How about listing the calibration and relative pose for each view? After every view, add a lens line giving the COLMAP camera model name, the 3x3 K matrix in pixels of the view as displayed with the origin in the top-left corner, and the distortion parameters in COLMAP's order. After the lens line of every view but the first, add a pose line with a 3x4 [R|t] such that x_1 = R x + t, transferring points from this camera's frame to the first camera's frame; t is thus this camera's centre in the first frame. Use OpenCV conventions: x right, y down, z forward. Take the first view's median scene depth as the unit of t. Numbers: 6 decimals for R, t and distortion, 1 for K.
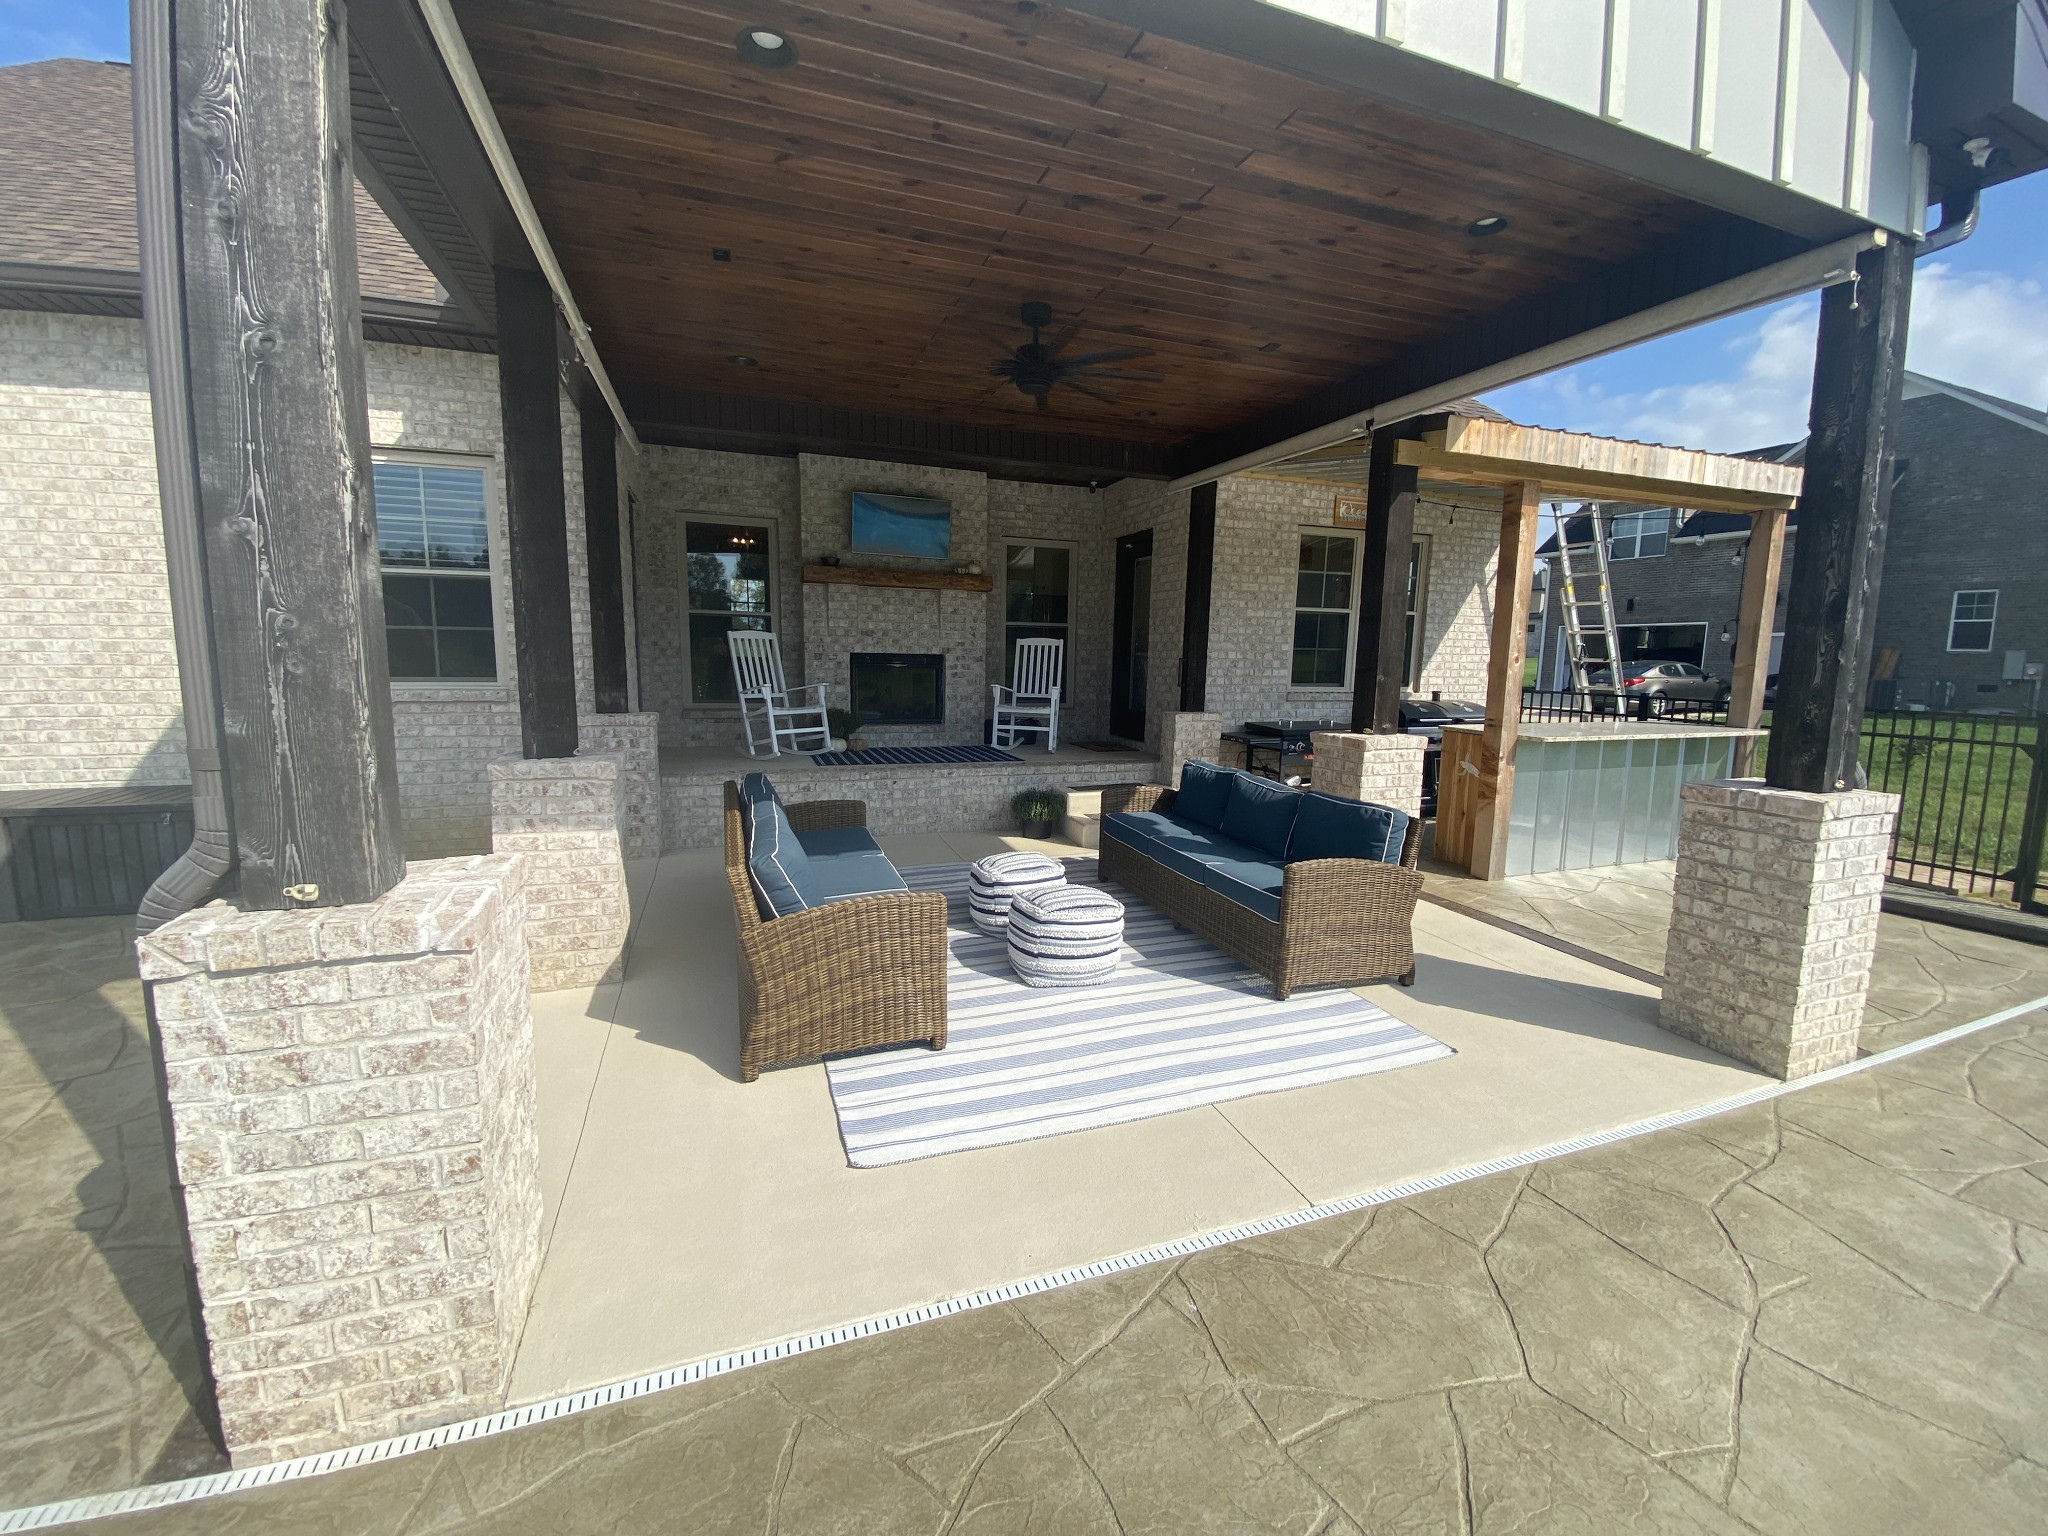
lens RADIAL K [[845.2, 0, 1018.8], [0, 845.2, 756.0], [0, 0, 1]] dist [0.031896, -0.026630]
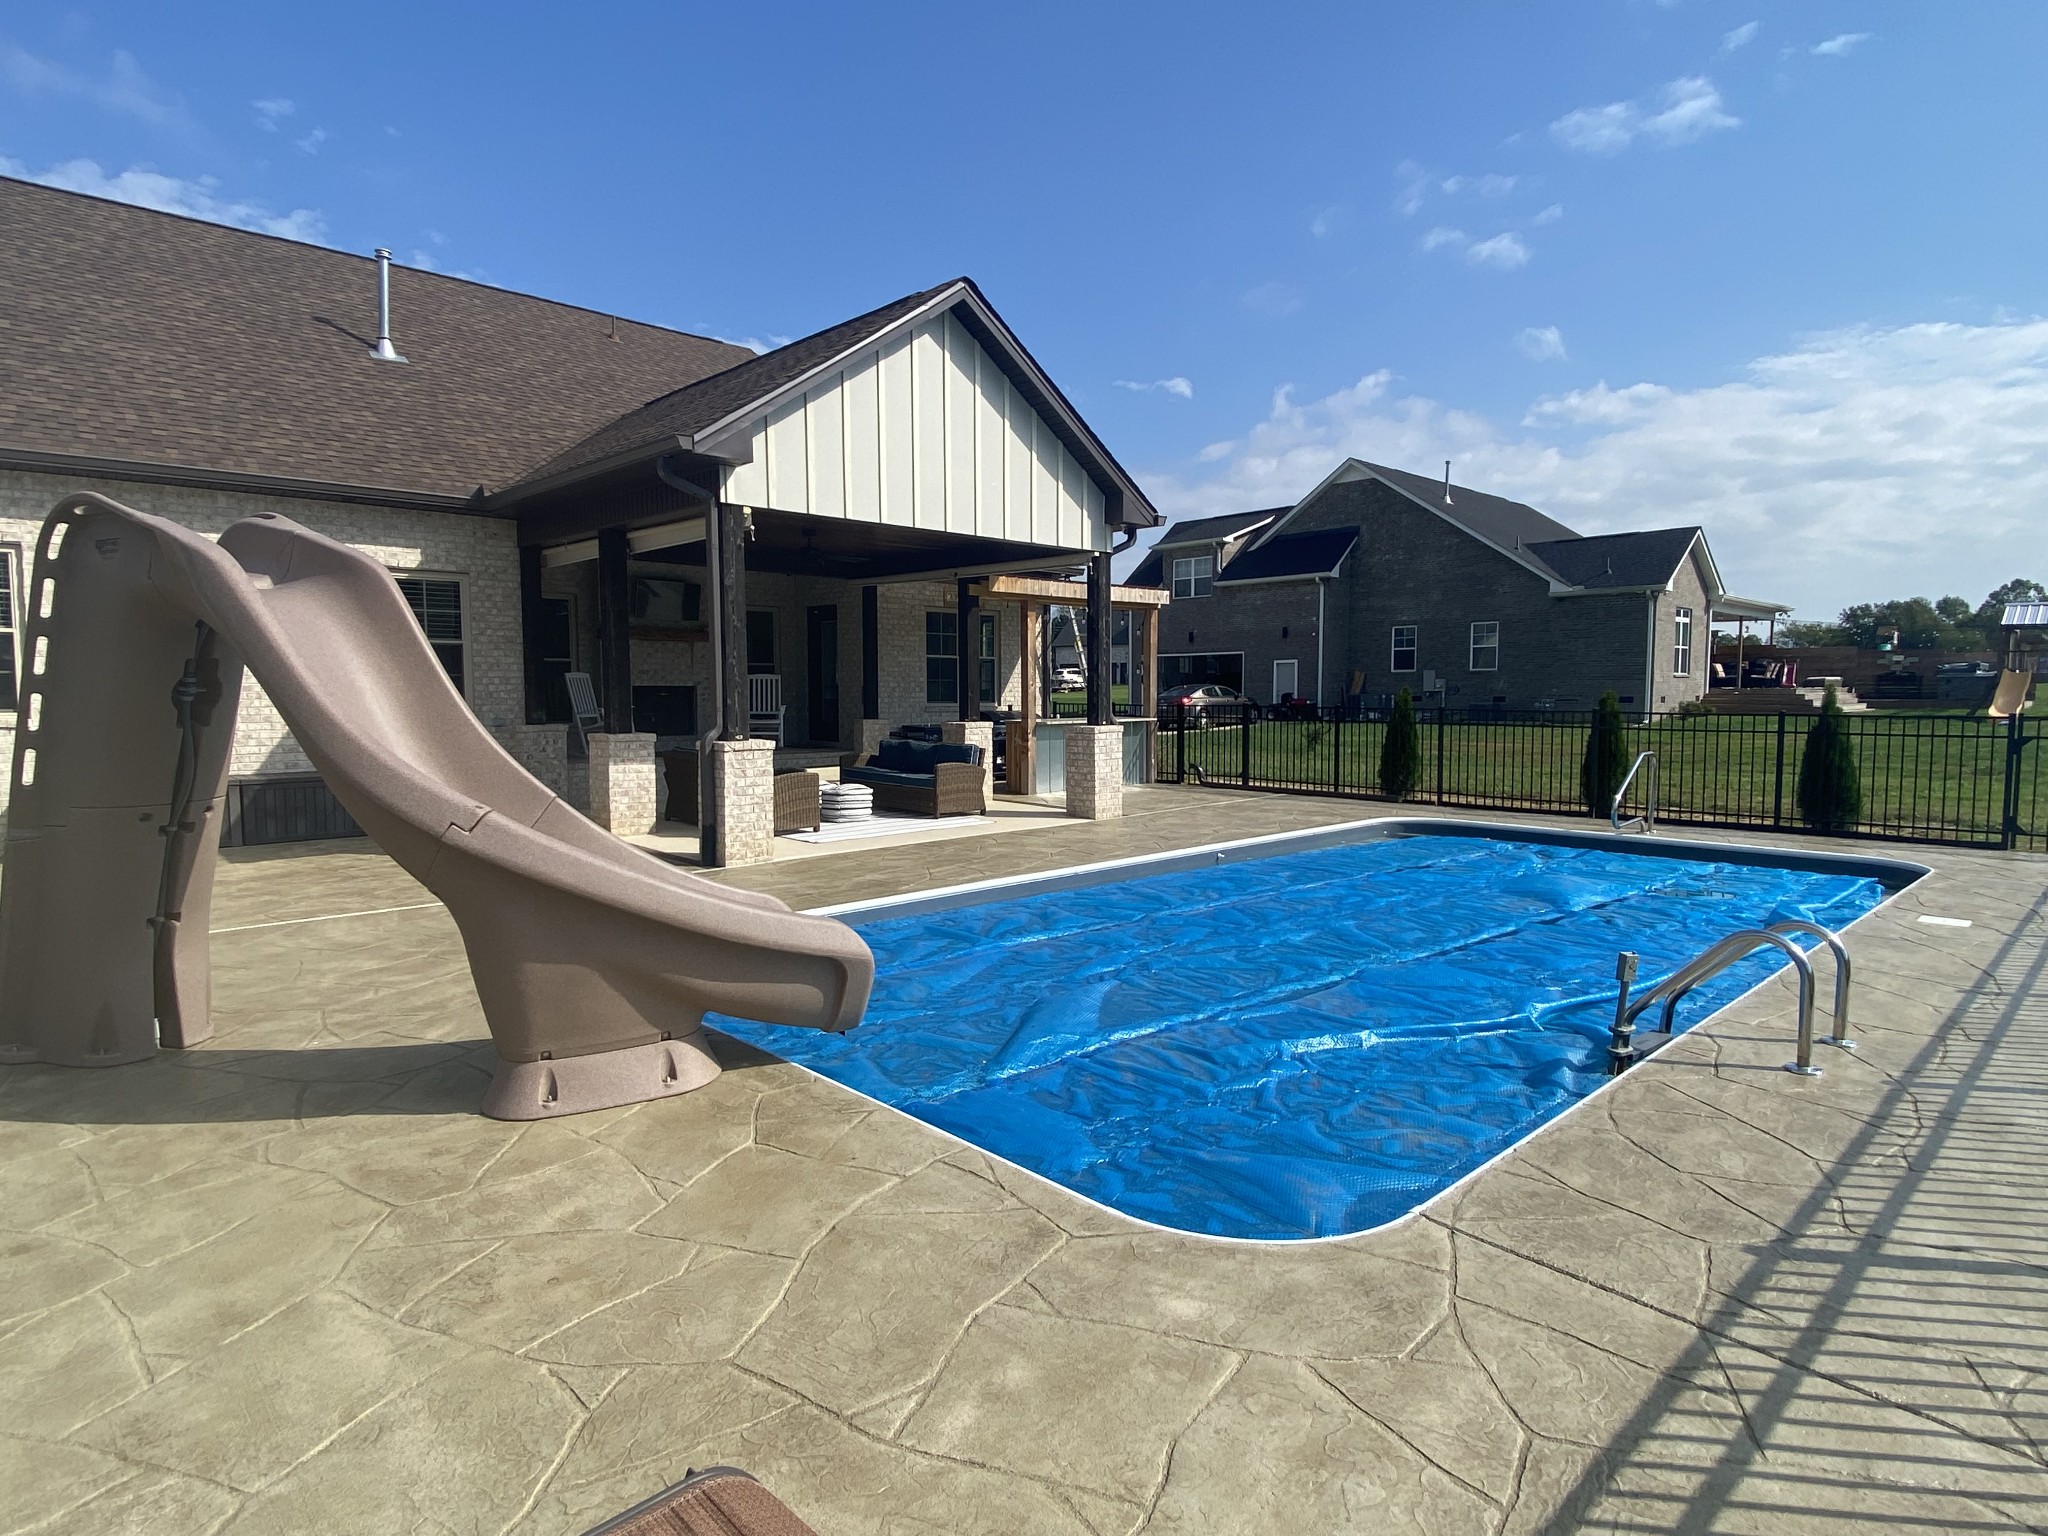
lens RADIAL K [[1103.9, 0, 1024.0], [0, 1103.9, 768.0], [0, 0, 1]] dist [0.036785, -0.000472]
pose [[0.915887, -0.046294, 0.398758, -0.488404], [0.063722, 0.997500, -0.030555, 0.162633], [-0.396347, 0.053394, 0.916547, -1.378284]]
